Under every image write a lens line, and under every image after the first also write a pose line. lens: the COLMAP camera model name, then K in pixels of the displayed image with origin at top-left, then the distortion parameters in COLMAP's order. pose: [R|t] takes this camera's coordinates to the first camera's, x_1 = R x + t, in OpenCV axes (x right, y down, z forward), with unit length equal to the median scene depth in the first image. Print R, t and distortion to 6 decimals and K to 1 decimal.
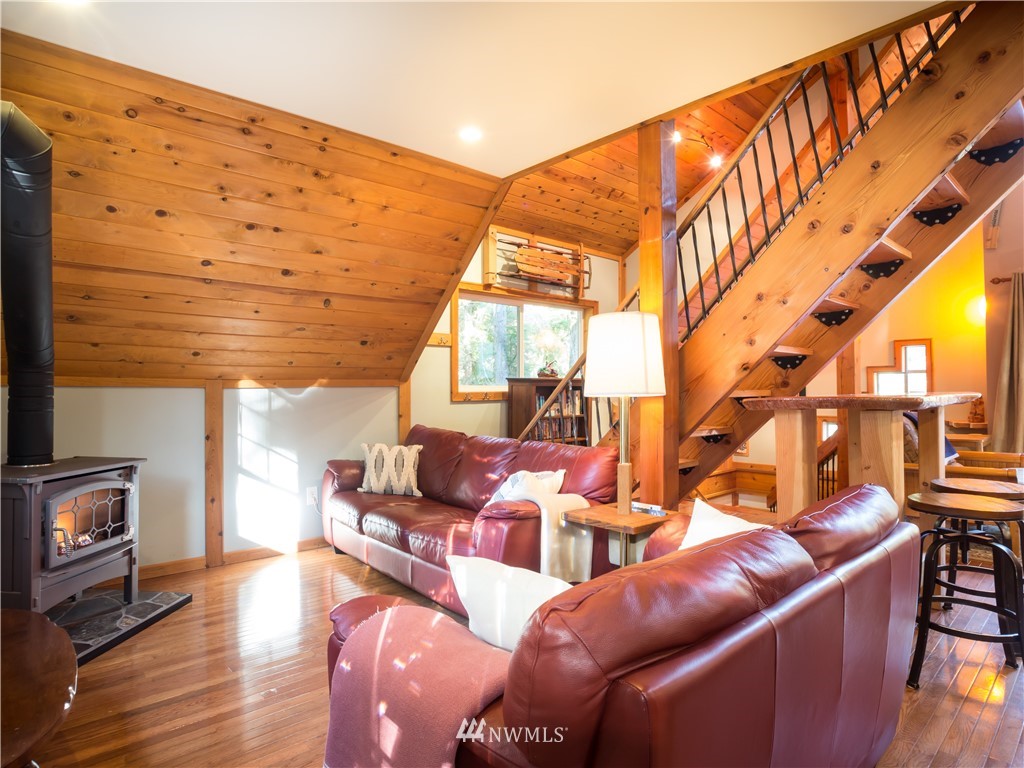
lens RADIAL K [[576.5, 0, 512.0], [0, 576.5, 384.1], [0, 0, 1]] dist [-0.066641, 0.021937]
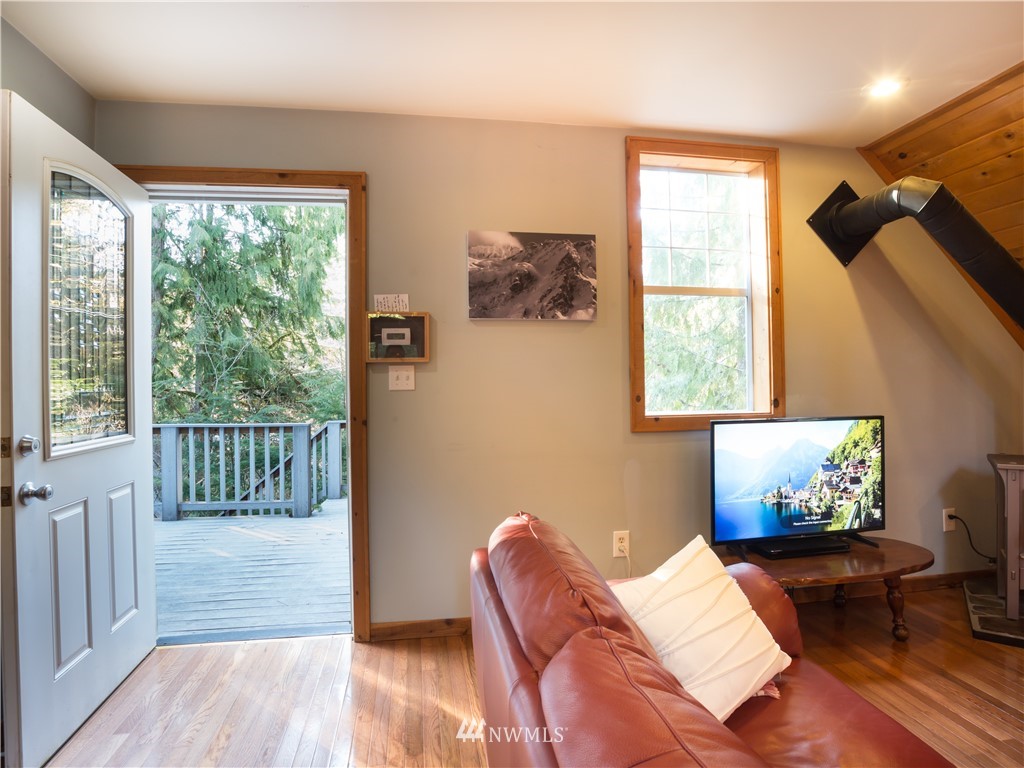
lens RADIAL K [[576.5, 0, 512.9], [0, 576.5, 381.8], [0, 0, 1]] dist [-0.066641, 0.021937]
pose [[-0.538271, 0.003387, -0.842765, 0.439469], [0.017725, 0.999816, -0.007303, -0.006877], [0.842585, -0.018869, -0.538232, 0.519201]]
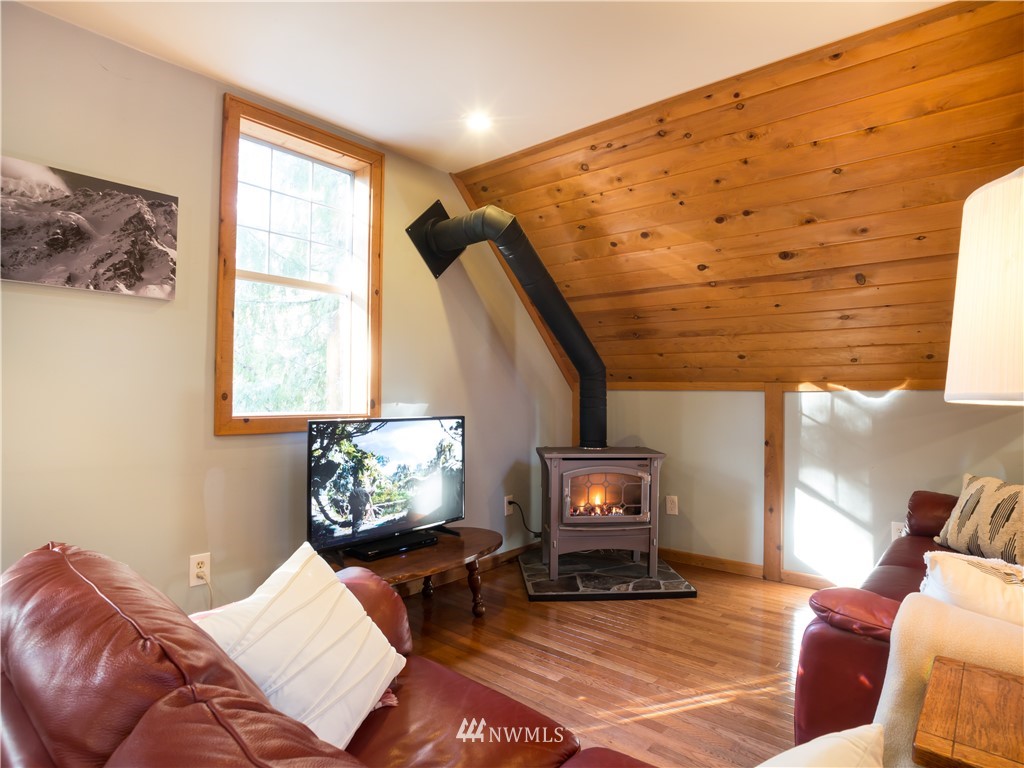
lens RADIAL K [[576.5, 0, 516.8], [0, 576.5, 380.6], [0, 0, 1]] dist [-0.066641, 0.021937]
pose [[0.134320, -0.022905, -0.990673, 0.390853], [0.000829, 0.999735, -0.023002, 0.011602], [0.990938, 0.002268, 0.134304, 0.489682]]
